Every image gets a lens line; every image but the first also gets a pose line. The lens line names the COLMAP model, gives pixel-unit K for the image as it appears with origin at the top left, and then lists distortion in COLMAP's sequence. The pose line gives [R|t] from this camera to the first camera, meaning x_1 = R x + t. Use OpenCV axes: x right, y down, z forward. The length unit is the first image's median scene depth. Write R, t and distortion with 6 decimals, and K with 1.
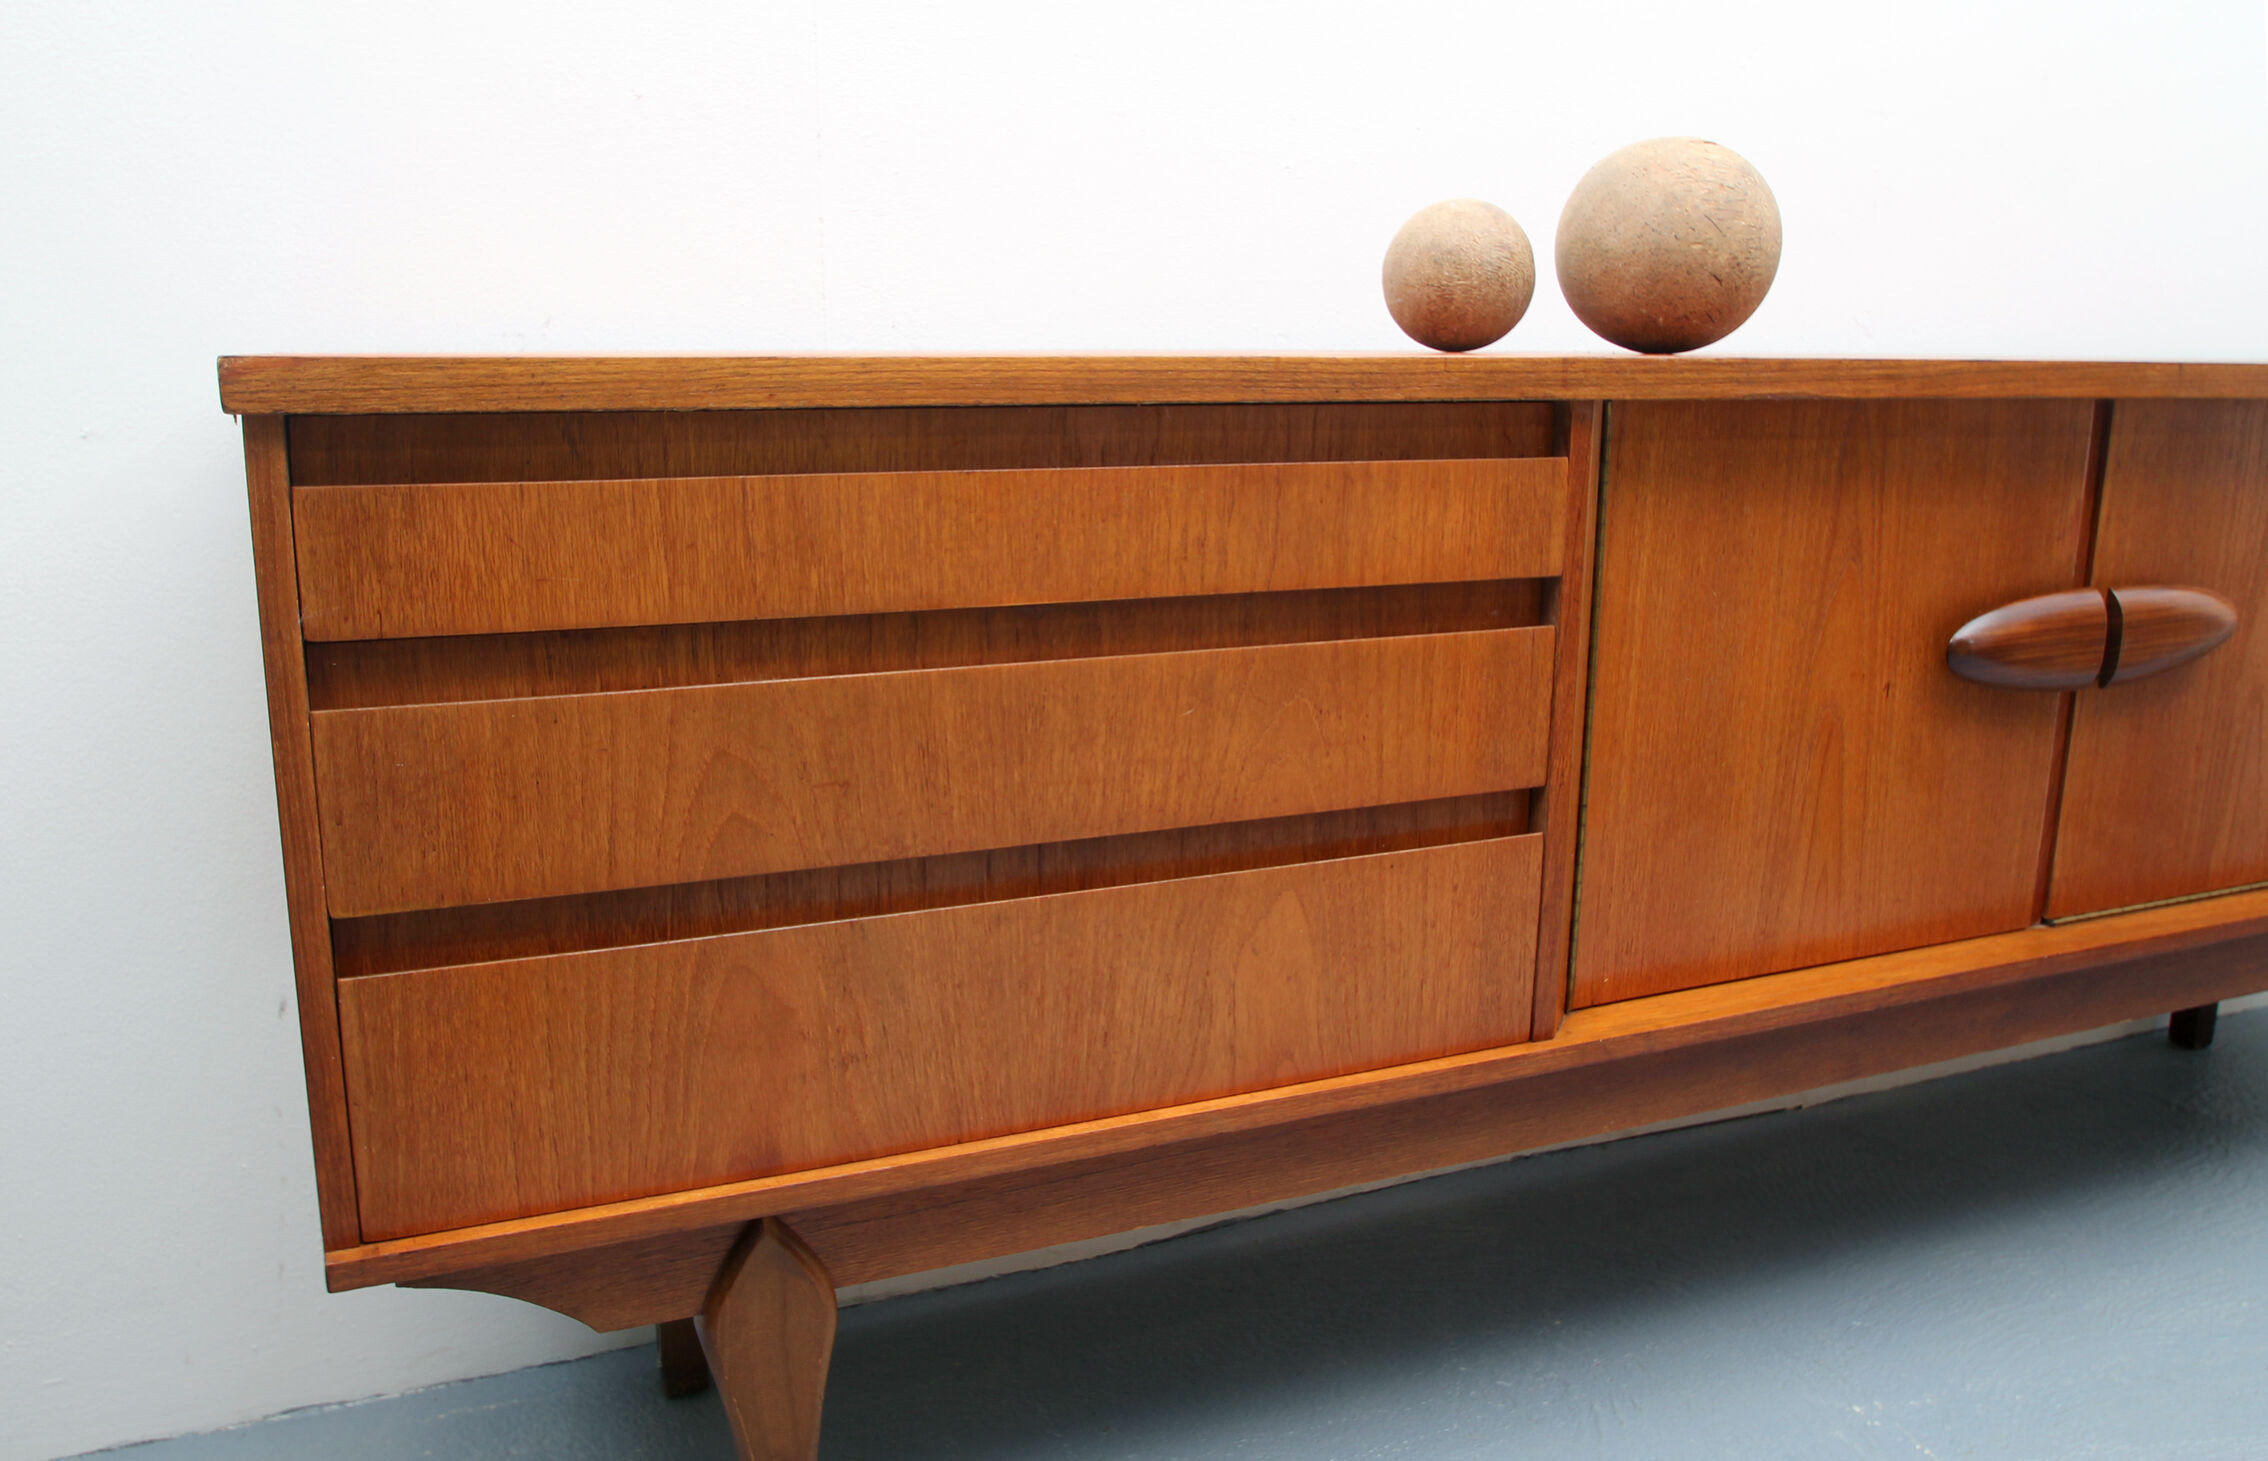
lens RADIAL K [[1724.6, 0, 1102.5], [0, 1724.6, 700.7], [0, 0, 1]] dist [-0.041658, 0.007213]
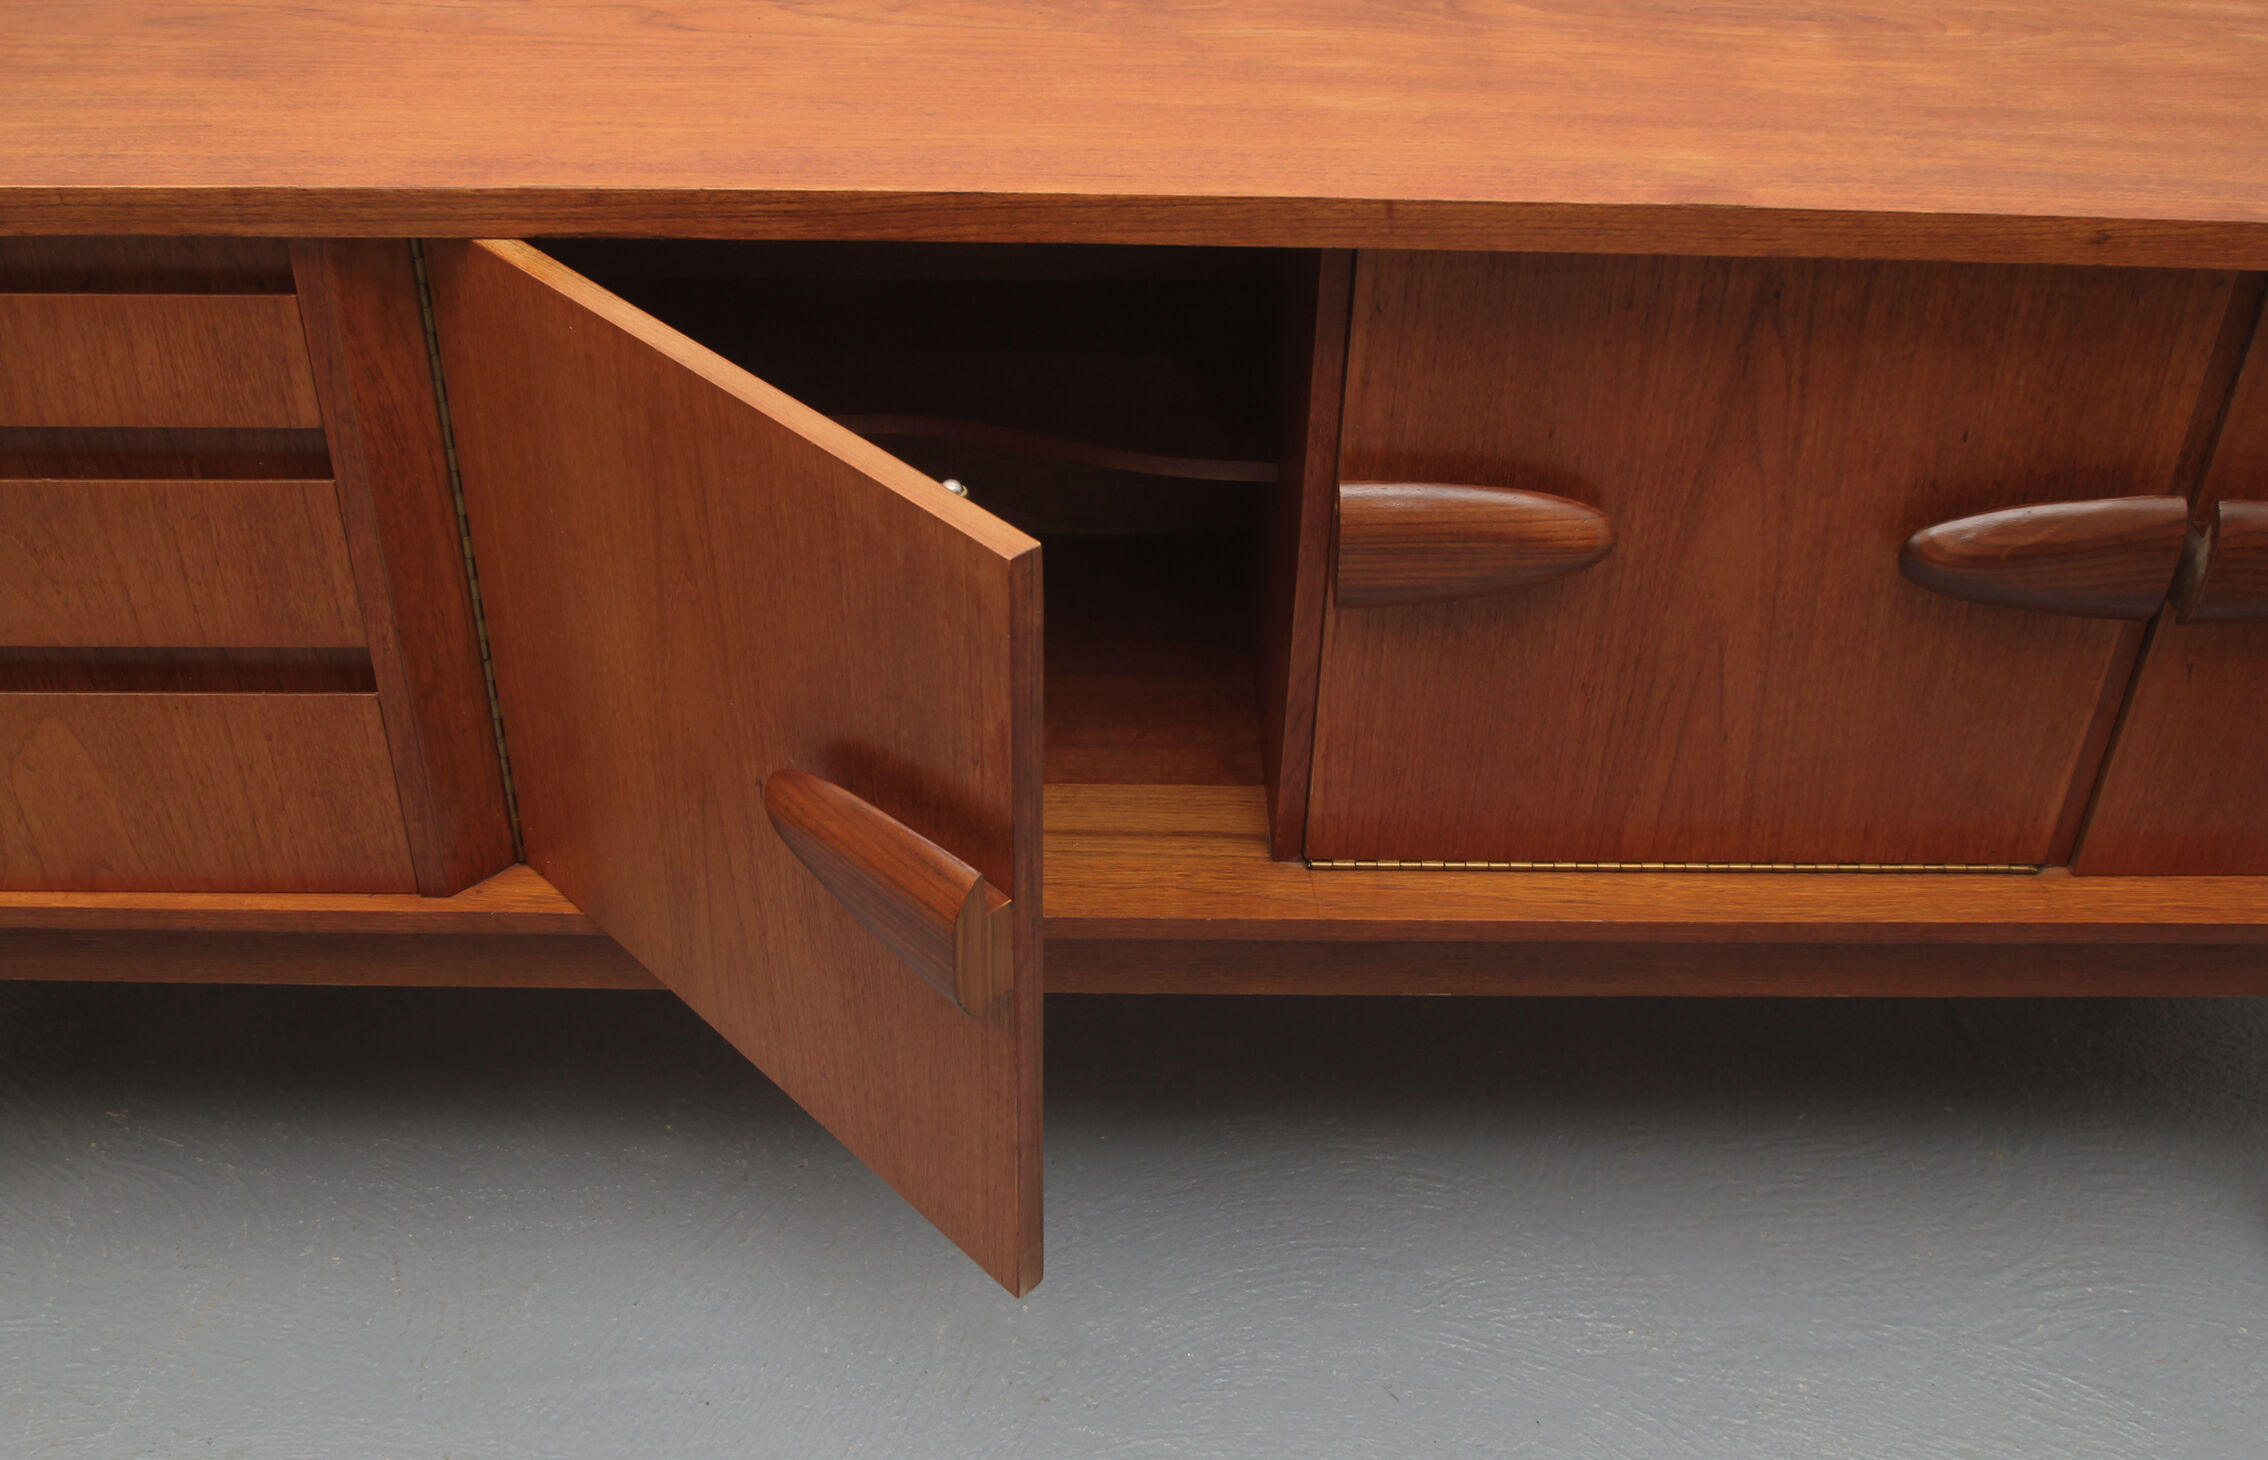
lens RADIAL K [[2200.0, 0, 1121.7], [0, 2200.0, 708.3], [0, 0, 1]] dist [-0.063922, 0.019879]
pose [[0.928291, 0.222993, -0.297572, 0.937283], [-0.090167, 0.911340, 0.401657, -0.393652], [0.360757, -0.346024, 0.866096, 0.184858]]
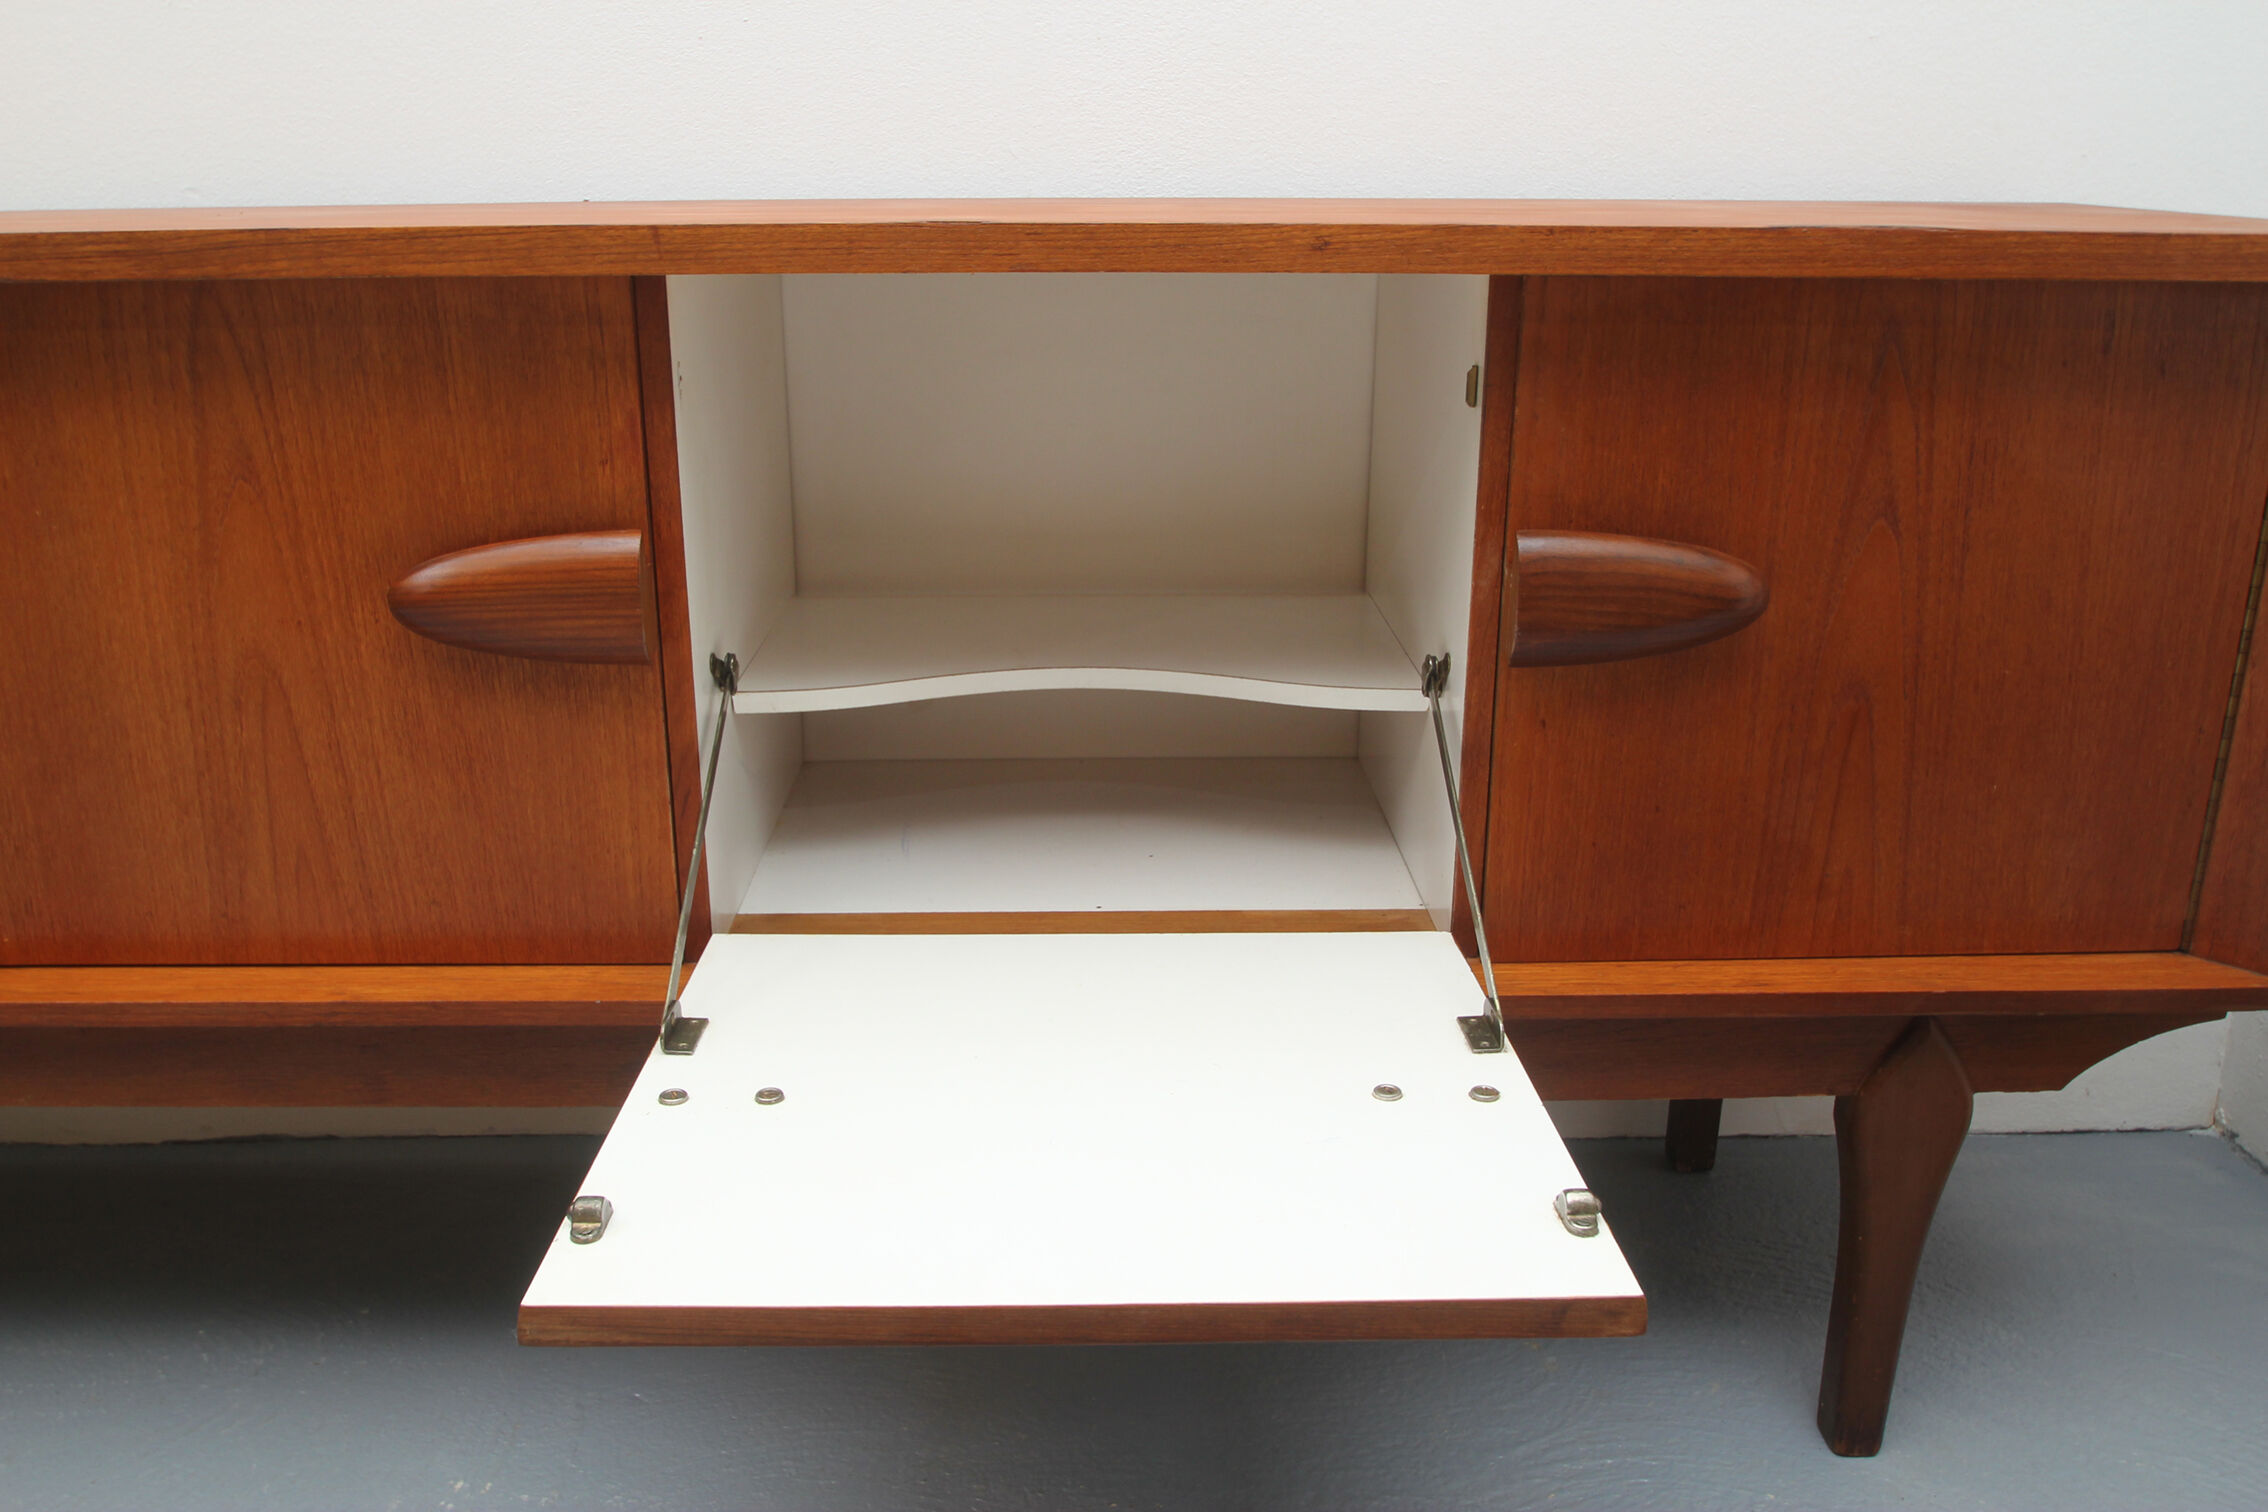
lens RADIAL K [[1835.0, 0, 1112.0], [0, 1835.0, 739.5], [0, 0, 1]] dist [-0.052151, 0.012224]
pose [[0.929247, 0.107567, -0.353455, 1.248580], [-0.069507, 0.990494, 0.118701, -0.099753], [0.362863, -0.085735, 0.927890, 0.377394]]
